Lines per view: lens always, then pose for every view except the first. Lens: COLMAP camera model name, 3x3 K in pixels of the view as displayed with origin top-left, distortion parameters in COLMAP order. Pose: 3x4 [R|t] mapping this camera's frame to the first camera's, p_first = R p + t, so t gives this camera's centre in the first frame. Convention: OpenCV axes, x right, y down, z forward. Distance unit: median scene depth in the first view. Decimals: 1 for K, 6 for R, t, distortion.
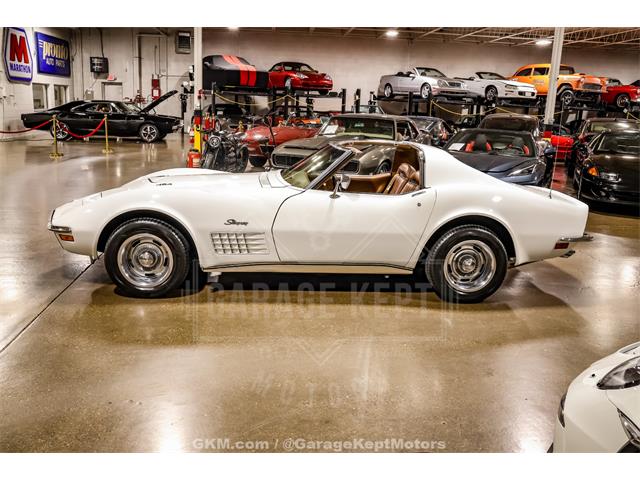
lens RADIAL K [[593.1, 0, 319.9], [0, 593.1, 241.7], [0, 0, 1]] dist [-0.126481, 0.186319]
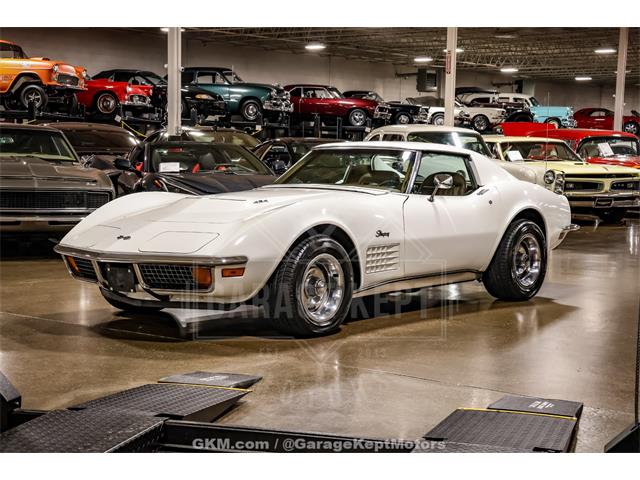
lens RADIAL K [[1150.9, 0, 319.7], [0, 1150.9, 239.9], [0, 0, 1]] dist [0.255503, 0.217983]
pose [[0.682553, -0.083741, 0.726023, -0.308749], [0.173081, 0.983675, -0.049259, 0.009515], [-0.710045, 0.159283, 0.685904, -0.021664]]
